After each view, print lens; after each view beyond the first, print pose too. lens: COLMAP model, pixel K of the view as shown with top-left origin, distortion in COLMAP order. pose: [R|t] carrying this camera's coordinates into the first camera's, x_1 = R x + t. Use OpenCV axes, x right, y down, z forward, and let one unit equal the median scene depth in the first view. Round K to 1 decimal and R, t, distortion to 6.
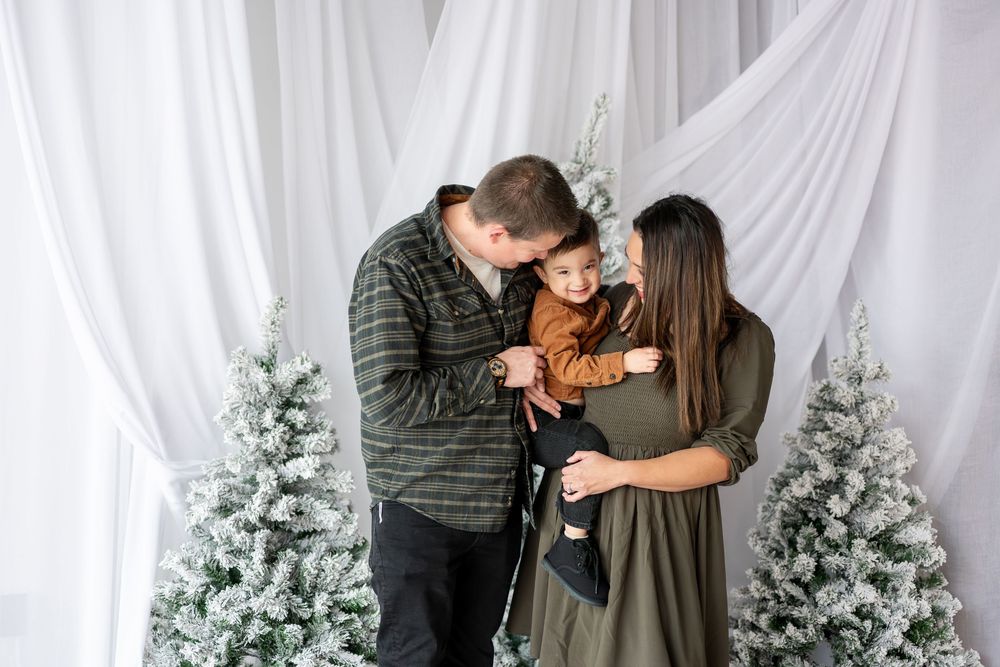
lens RADIAL K [[1420.5, 0, 495.8], [0, 1420.5, 331.2], [0, 0, 1]] dist [-0.001871, 0.000000]
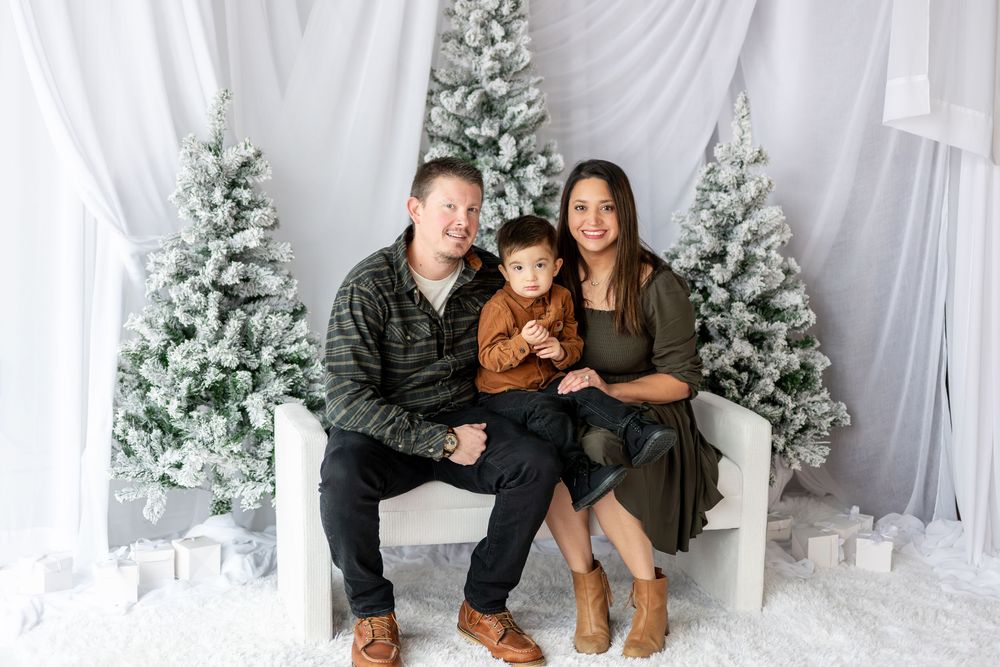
lens RADIAL K [[1592.0, 0, 469.4], [0, 1592.0, 288.9], [0, 0, 1]] dist [-0.002764, 0.000000]
pose [[0.999603, -0.010486, 0.026158, 0.007542], [0.008467, 0.997061, 0.076137, 0.036996], [-0.026879, -0.075885, 0.996754, -0.265458]]
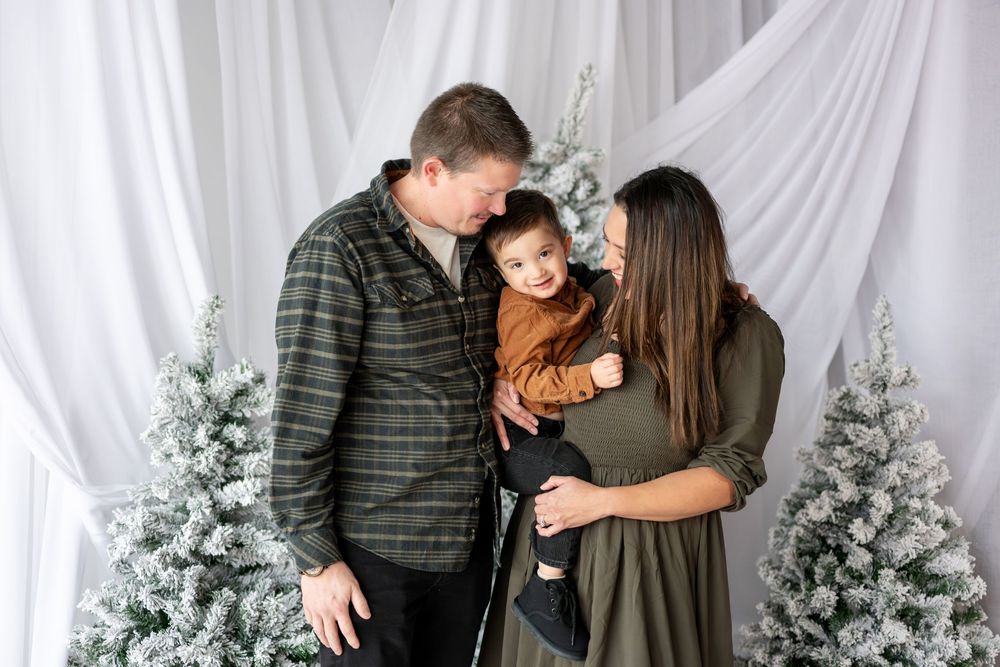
lens RADIAL K [[1420.5, 0, 491.8], [0, 1420.5, 318.8], [0, 0, 1]] dist [-0.001871, 0.000000]
pose [[0.999942, -0.008470, -0.006664, 0.020998], [0.008342, 0.999785, -0.018963, 0.007490], [0.006823, 0.018906, 0.999798, 0.125359]]
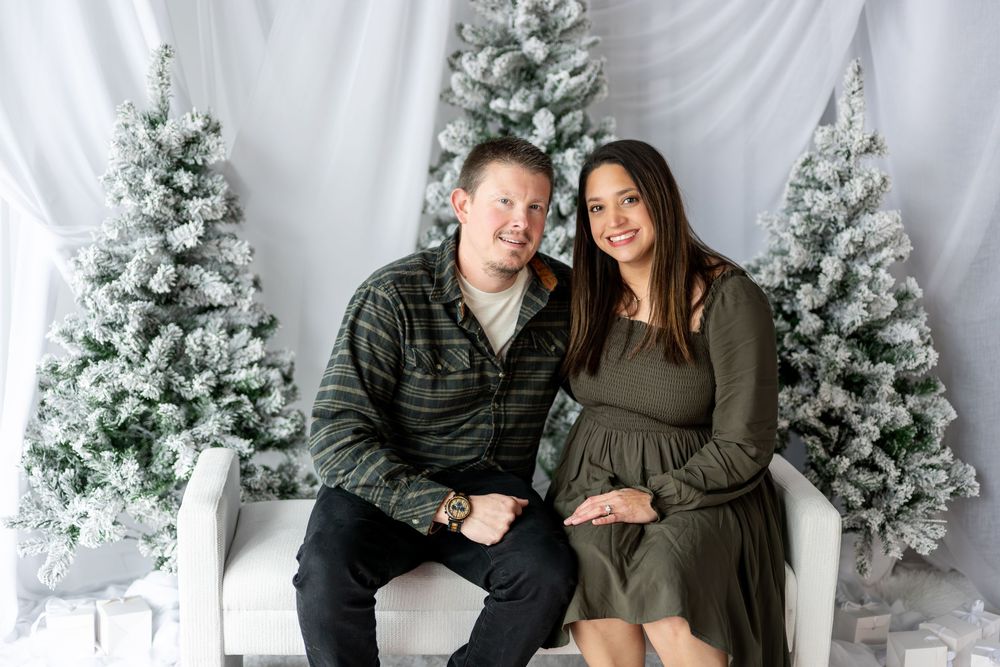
lens RADIAL K [[1420.5, 0, 503.3], [0, 1420.5, 325.4], [0, 0, 1]] dist [-0.001871, 0.000000]
pose [[0.992080, 0.031240, -0.121661, 0.162416], [-0.014932, 0.991041, 0.132718, 0.027425], [0.124717, -0.129850, 0.983659, 0.115151]]
